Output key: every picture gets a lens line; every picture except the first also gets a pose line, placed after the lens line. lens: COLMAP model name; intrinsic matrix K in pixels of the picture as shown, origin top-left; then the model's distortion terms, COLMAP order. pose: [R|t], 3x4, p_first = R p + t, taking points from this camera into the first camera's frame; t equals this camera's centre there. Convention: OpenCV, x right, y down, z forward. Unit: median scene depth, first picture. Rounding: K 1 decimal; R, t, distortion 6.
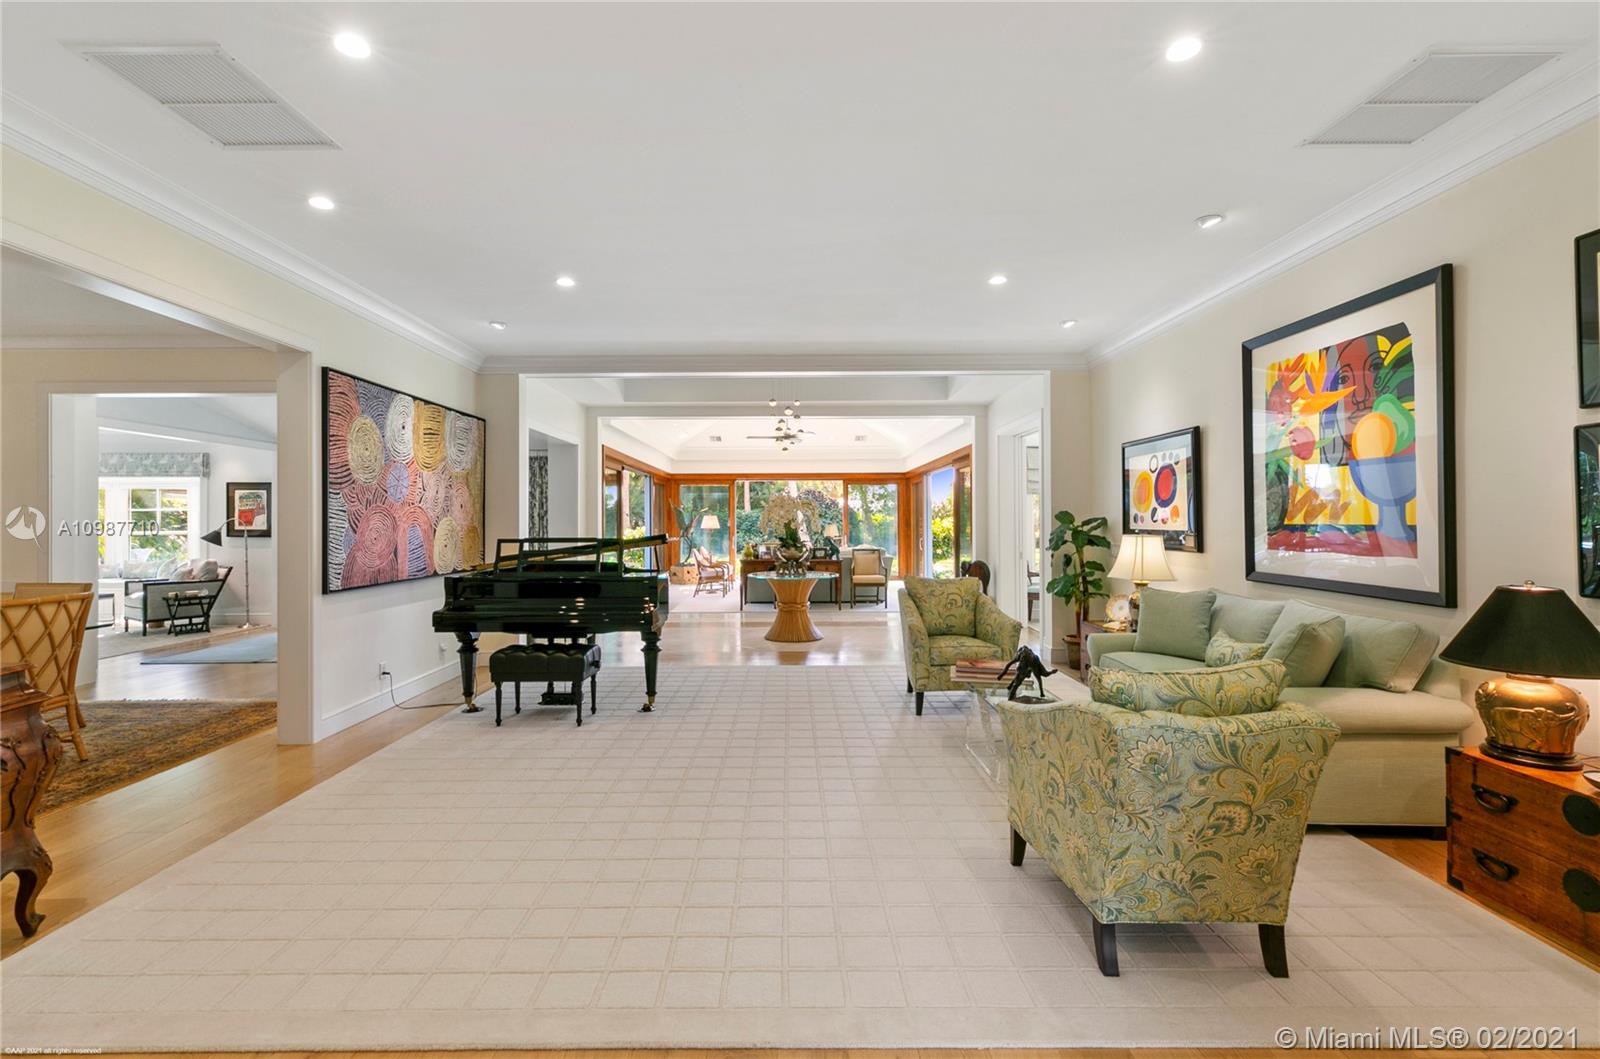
lens RADIAL K [[723.8, 0, 796.4], [0, 723.8, 520.8], [0, 0, 1]] dist [-0.000044, 0.000016]
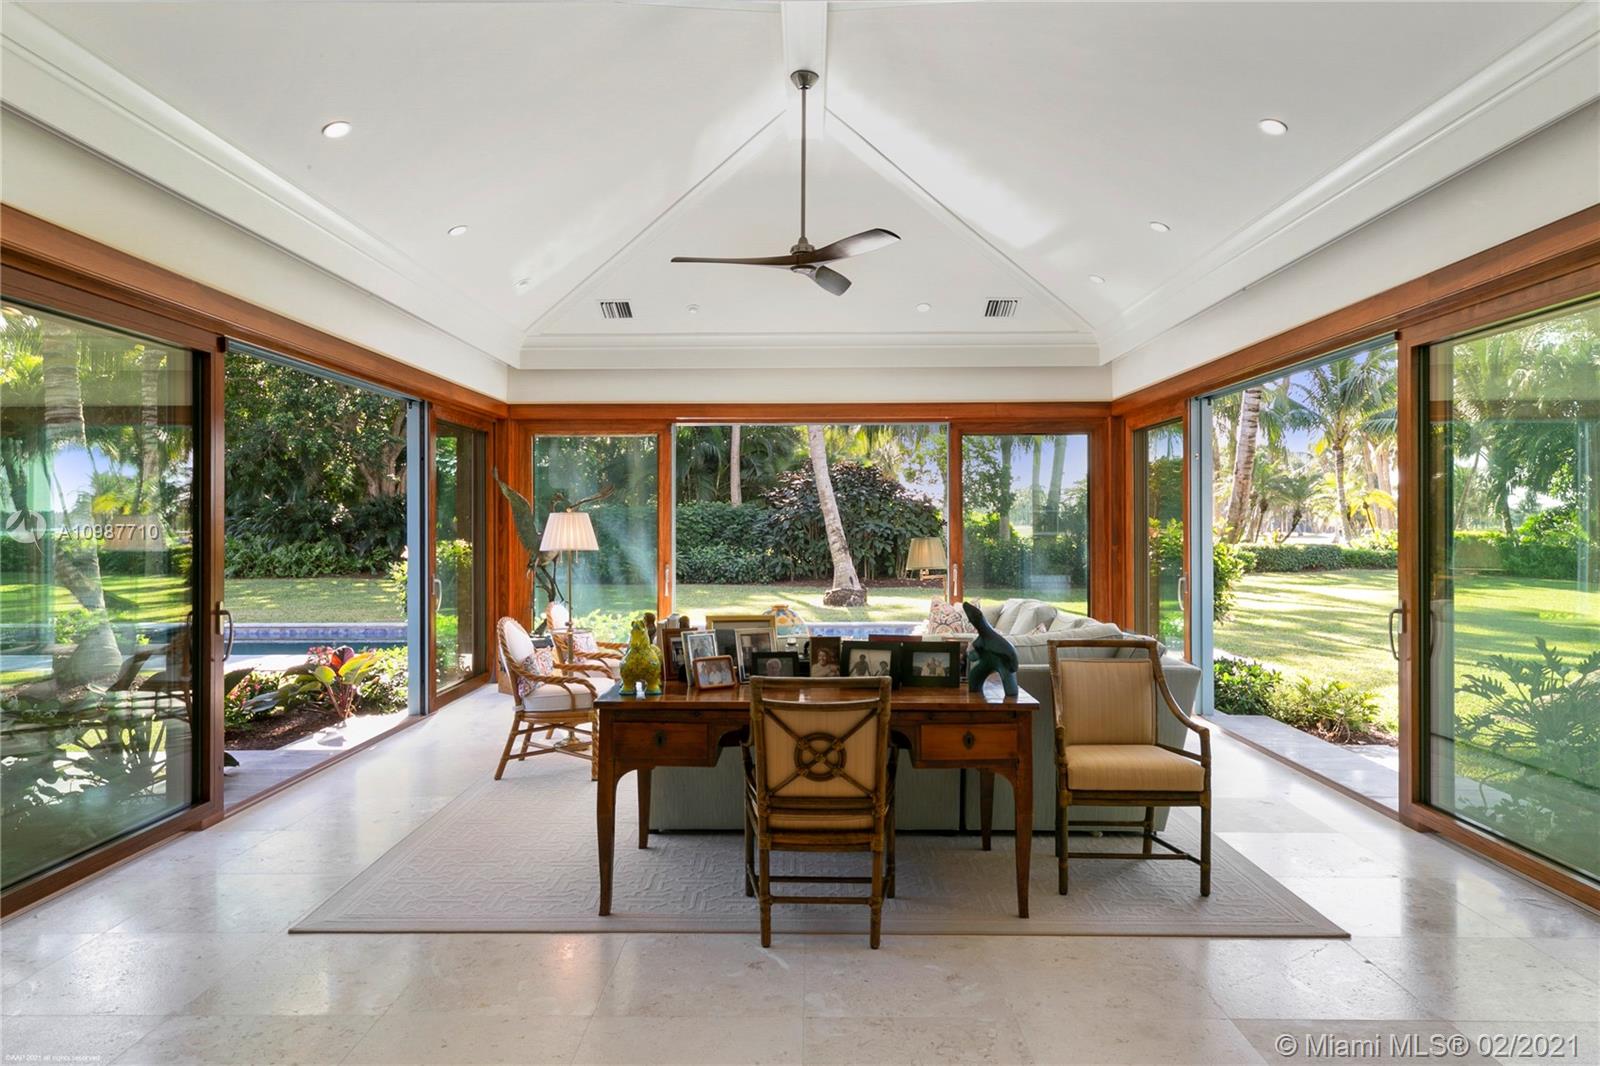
lens RADIAL K [[1107.8, 0, 800.0], [0, 1107.8, 533.0], [0, 0, 1]] dist [0.000156, -0.000007]
pose [[0.999761, 0.004853, -0.021332, -0.002847], [-0.004624, 0.999931, 0.010800, -0.003564], [0.021383, -0.010699, 0.999714, 0.482912]]
